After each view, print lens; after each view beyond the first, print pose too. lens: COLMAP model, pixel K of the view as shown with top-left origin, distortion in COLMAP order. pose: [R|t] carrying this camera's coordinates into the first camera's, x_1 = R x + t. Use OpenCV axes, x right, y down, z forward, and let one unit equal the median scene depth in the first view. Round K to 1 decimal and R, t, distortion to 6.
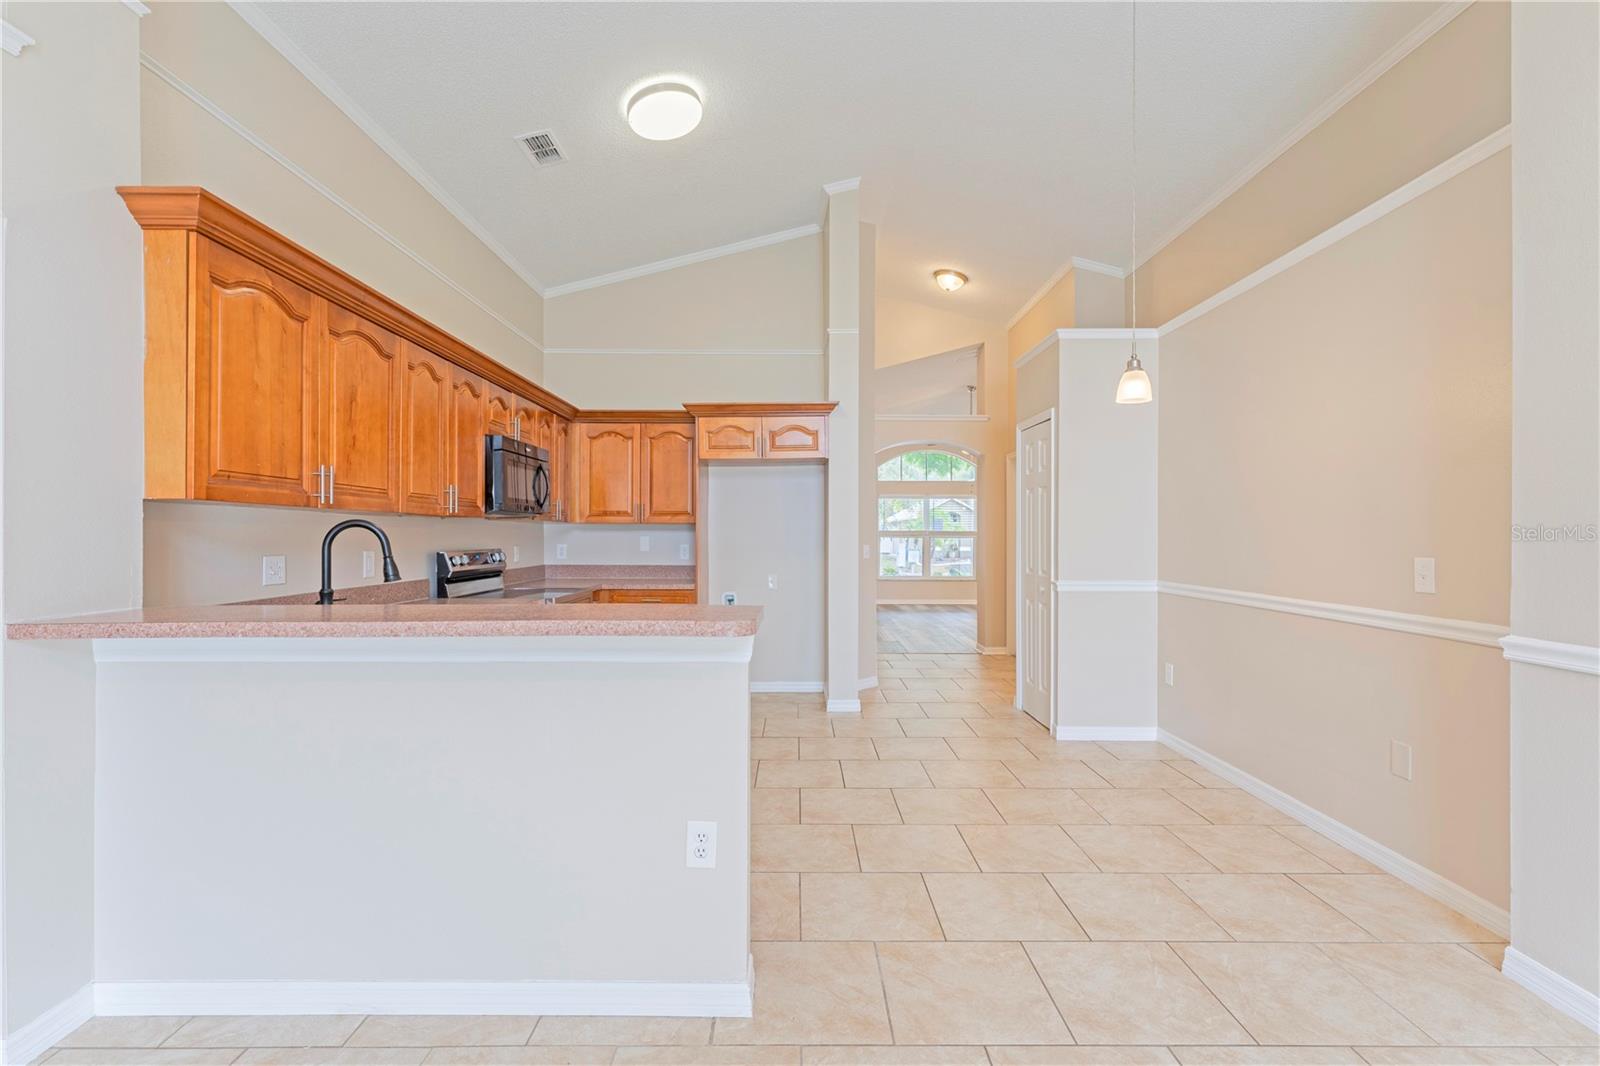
lens RADIAL K [[721.0, 0, 796.7], [0, 721.0, 532.0], [0, 0, 1]] dist [0.006593, -0.001194]
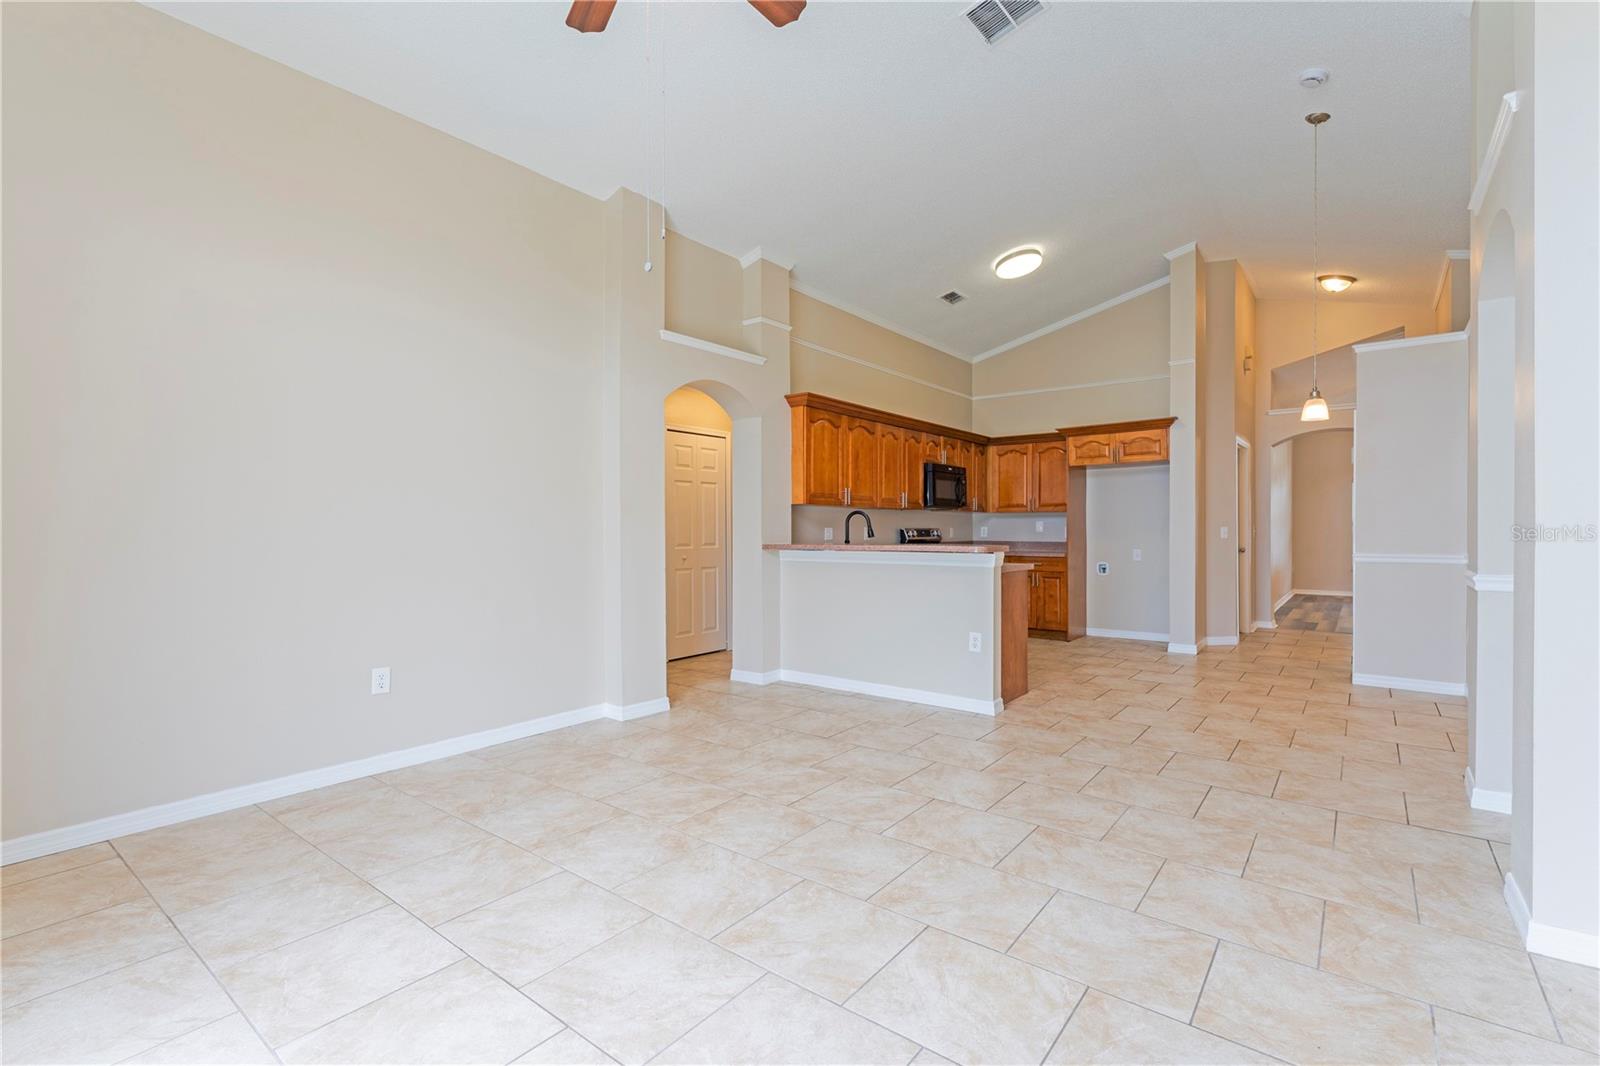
lens RADIAL K [[721.0, 0, 794.7], [0, 721.0, 526.9], [0, 0, 1]] dist [0.006593, -0.001194]
pose [[0.783106, -0.005234, -0.621866, 0.444960], [0.005721, 0.999983, -0.001212, 0.024295], [0.621862, -0.002608, 0.783123, -0.622797]]
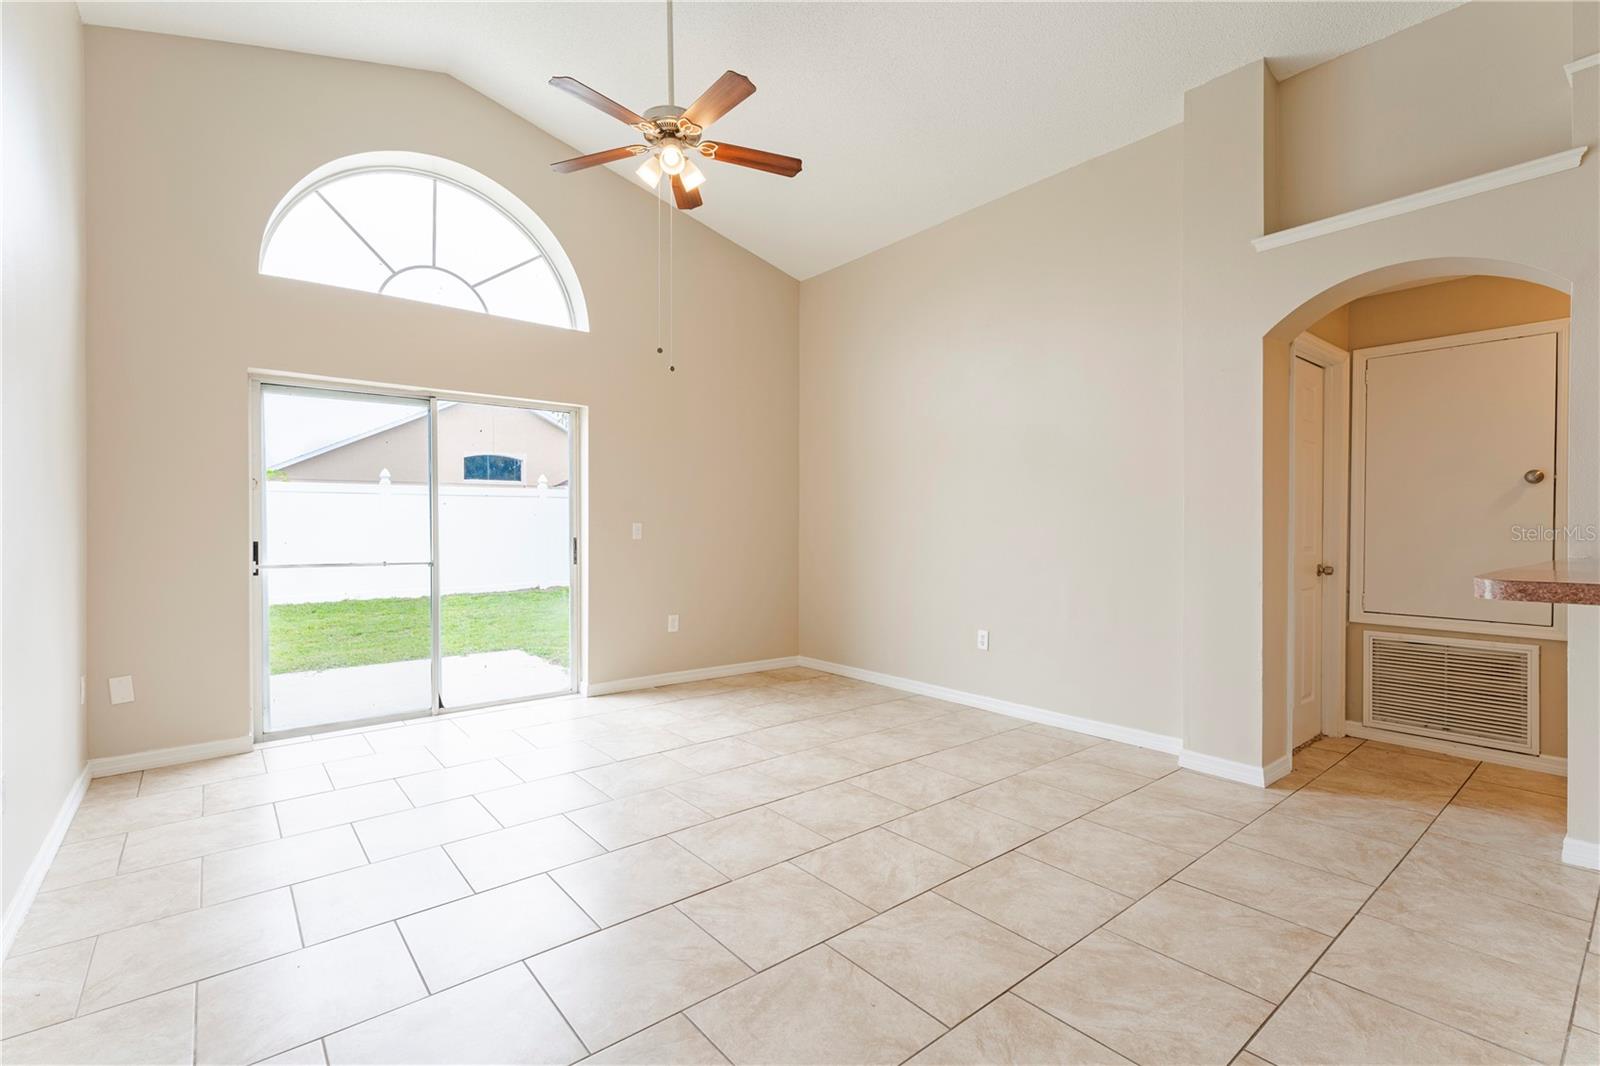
lens RADIAL K [[721.0, 0, 804.9], [0, 721.0, 527.6], [0, 0, 1]] dist [0.006593, -0.001194]
pose [[-0.774373, 0.000181, -0.632729, 0.465878], [0.003213, 0.999988, -0.003647, 0.028928], [0.632721, -0.004857, -0.774365, 0.513088]]
